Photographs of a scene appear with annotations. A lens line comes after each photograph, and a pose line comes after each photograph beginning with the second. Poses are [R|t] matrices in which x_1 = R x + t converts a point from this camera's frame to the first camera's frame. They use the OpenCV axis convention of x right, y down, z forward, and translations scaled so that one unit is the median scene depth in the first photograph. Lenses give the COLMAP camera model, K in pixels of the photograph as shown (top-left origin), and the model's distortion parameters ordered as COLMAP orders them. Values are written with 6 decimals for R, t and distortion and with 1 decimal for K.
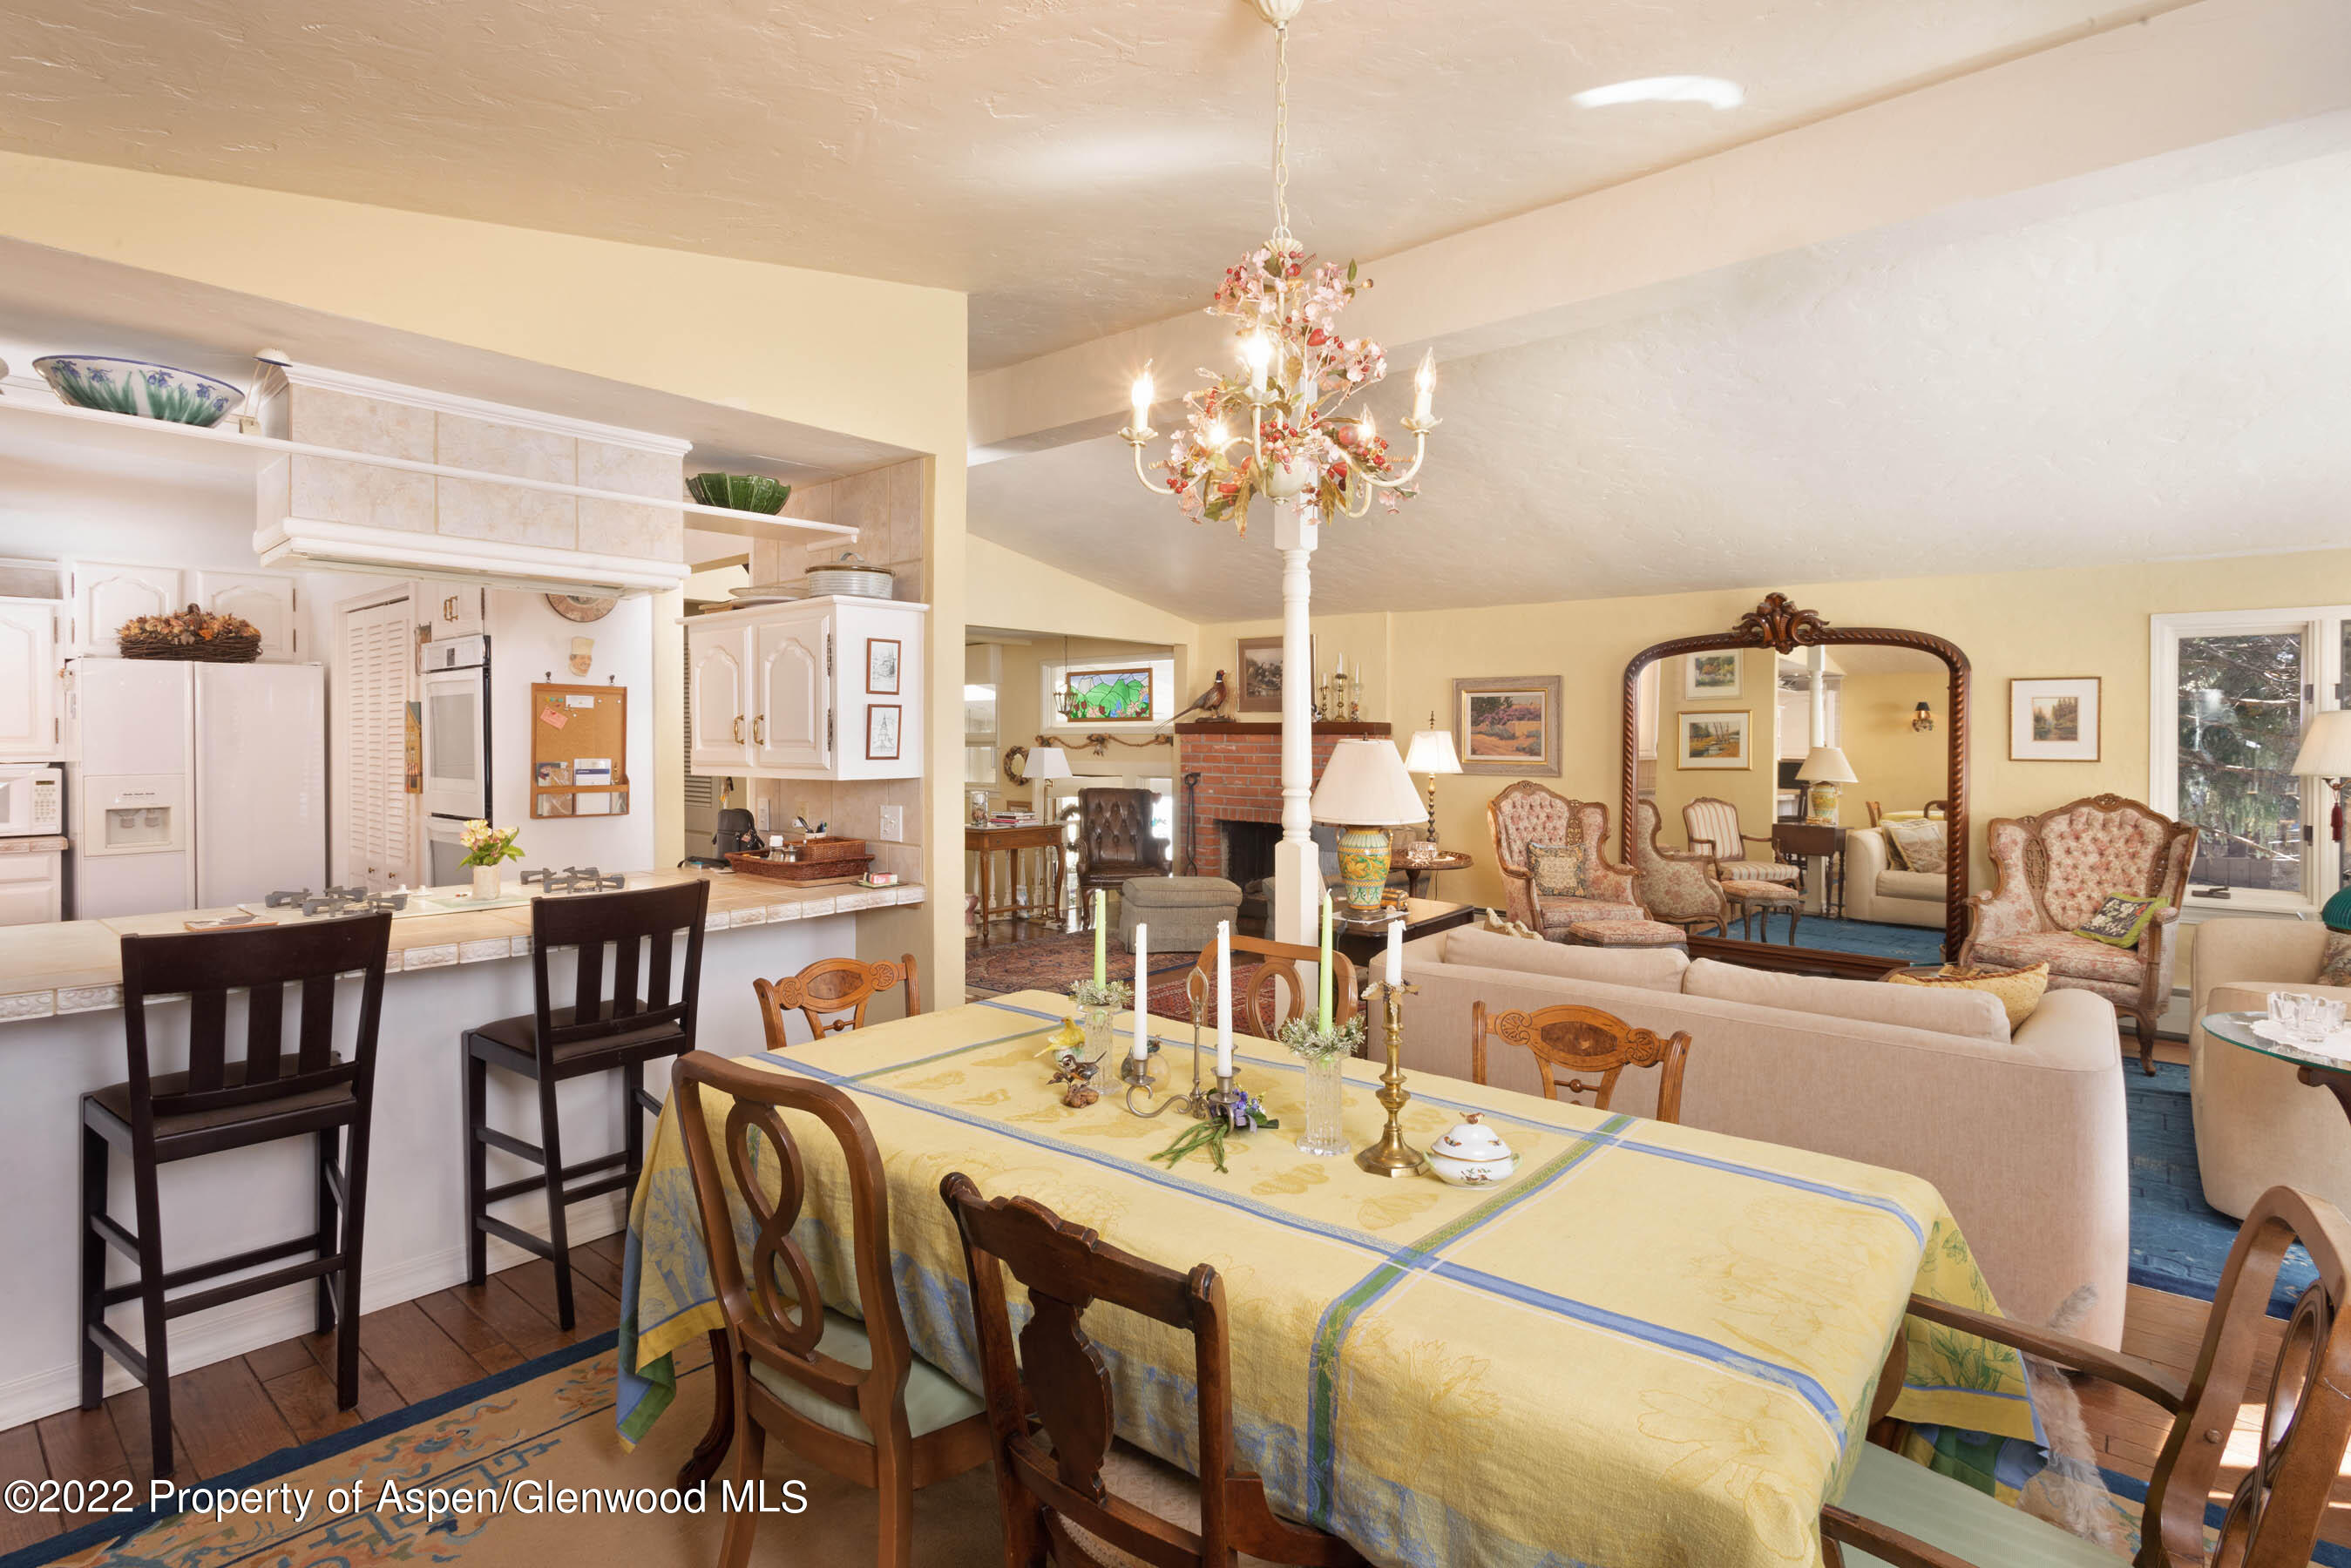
lens RADIAL K [[1153.9, 0, 1177.3], [0, 1153.9, 747.5], [0, 0, 1]] dist [0.000206, 0.000044]
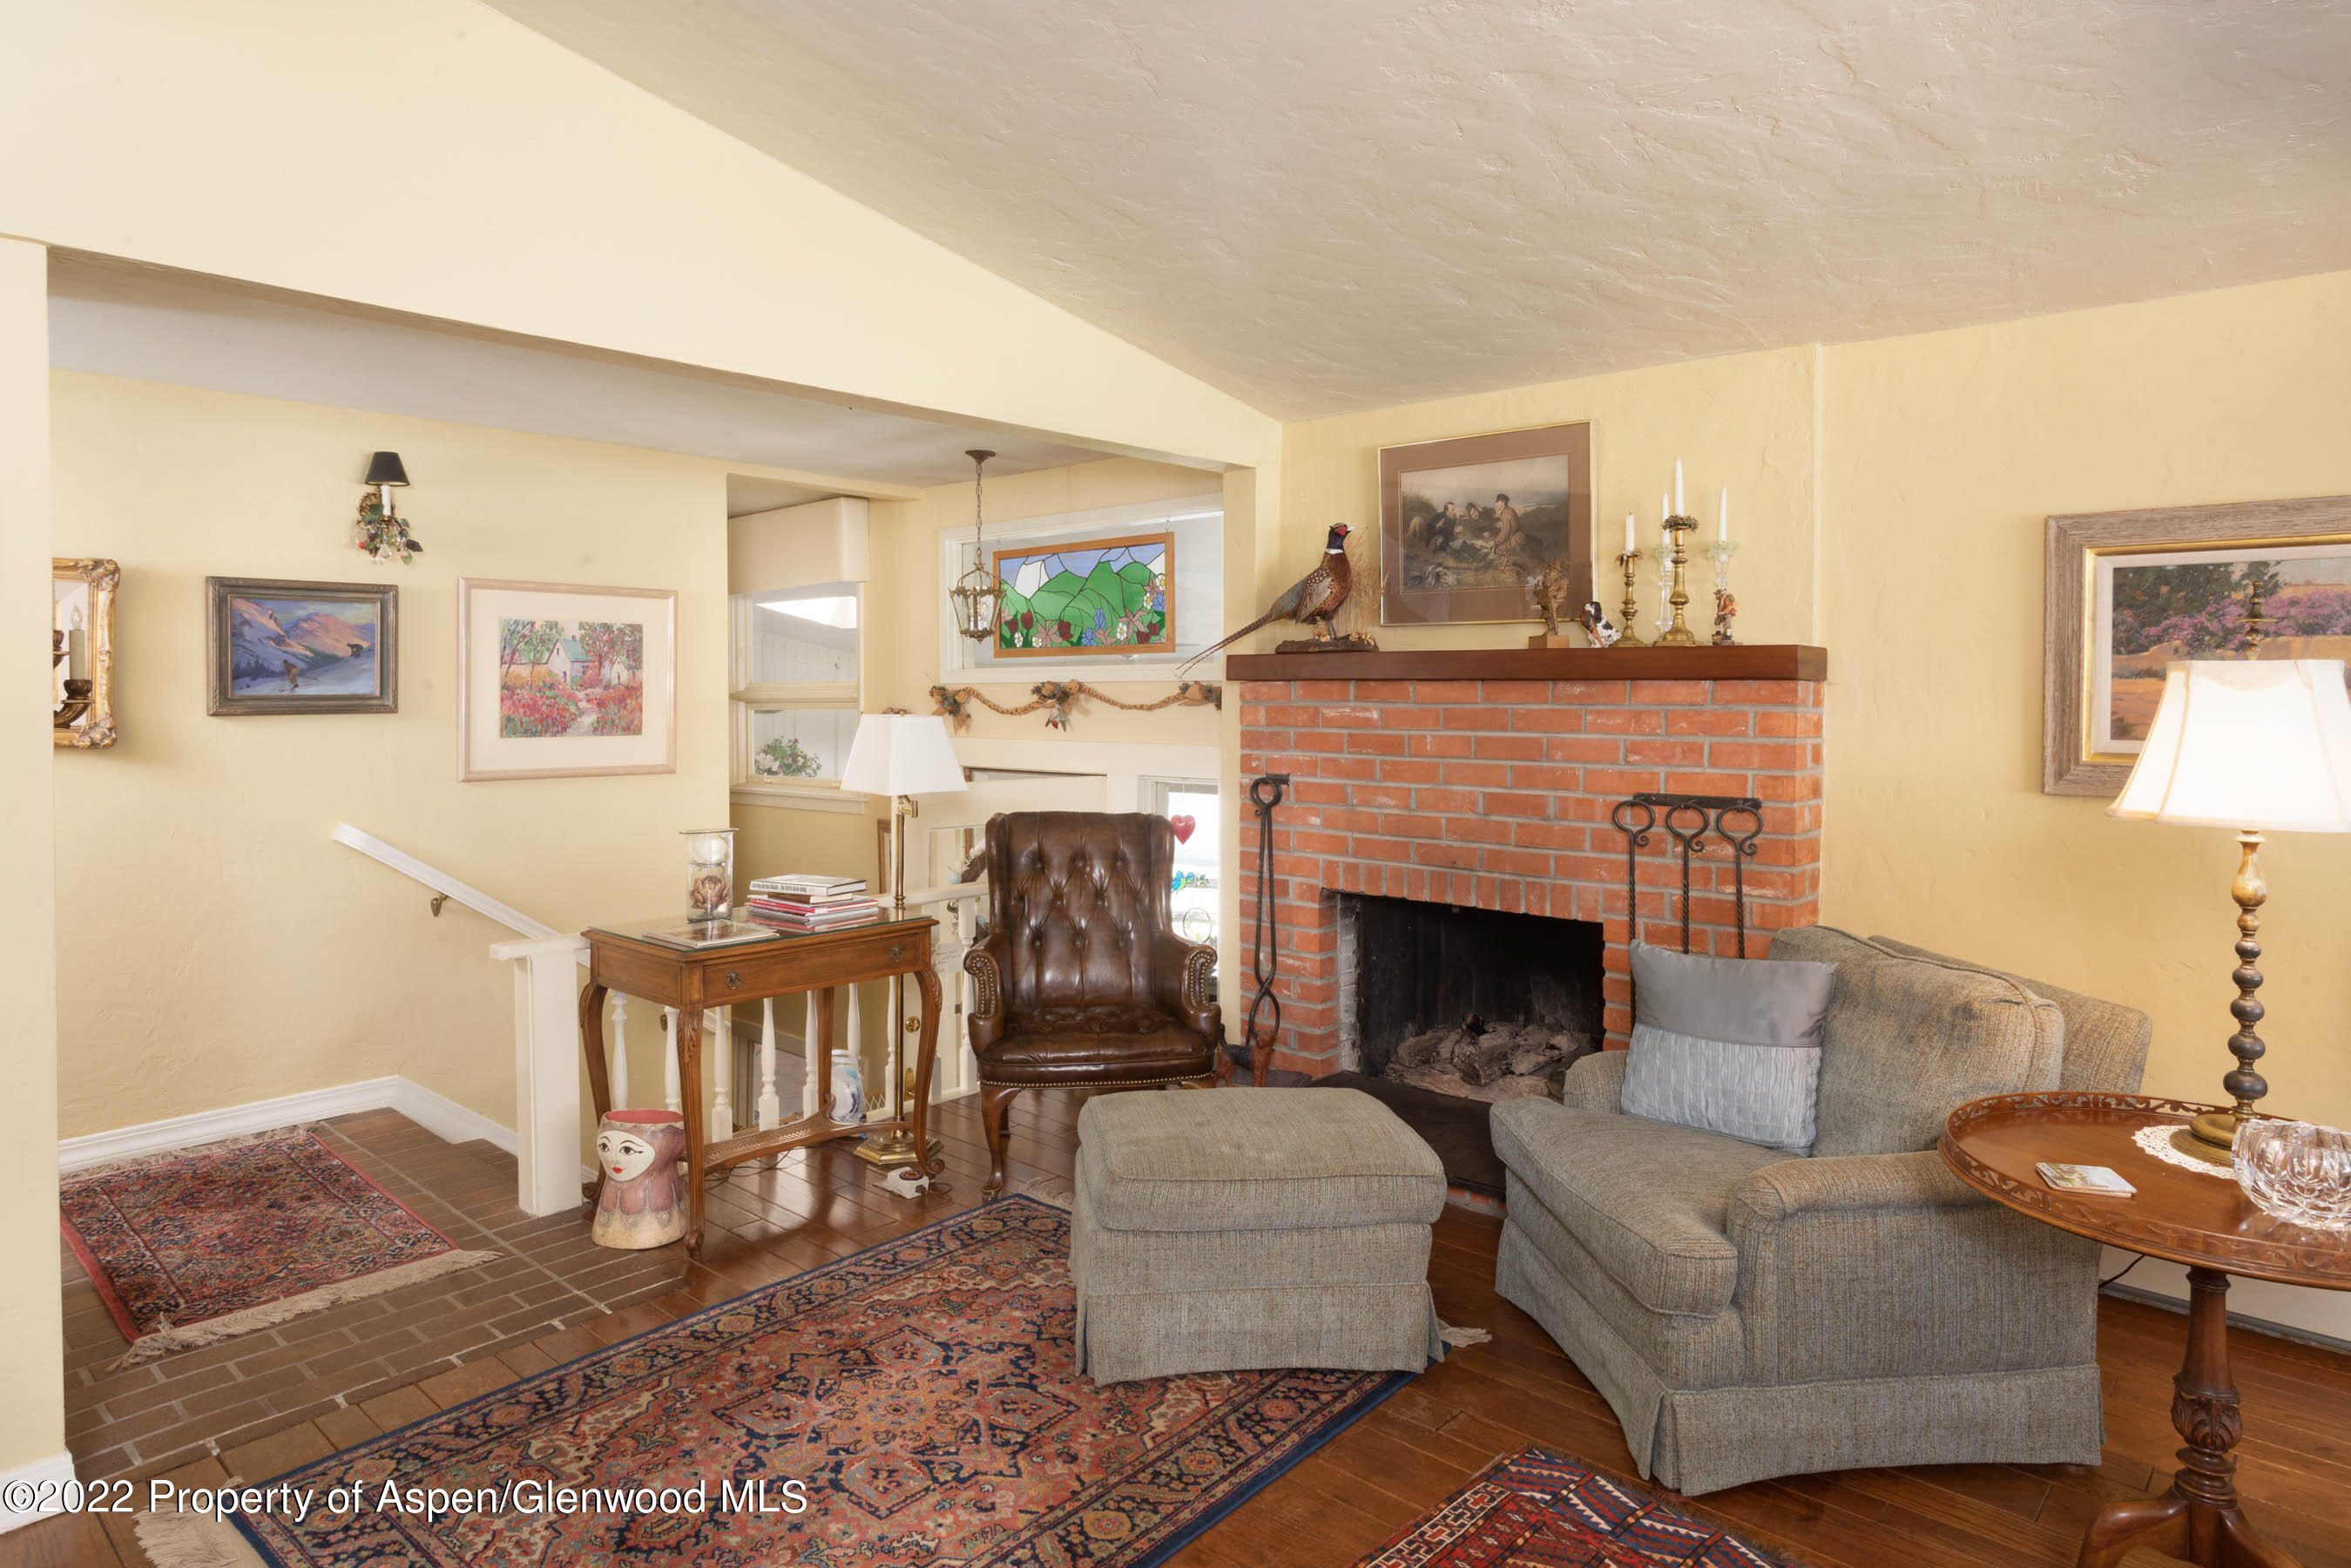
lens RADIAL K [[1354.4, 0, 1177.5], [0, 1354.4, 722.2], [0, 0, 1]] dist [-0.000049, -0.000011]
pose [[0.999632, 0.001418, -0.027100, -0.006808], [-0.001023, 0.999894, 0.014556, -0.003798], [0.027118, -0.014523, 0.999527, 0.523712]]
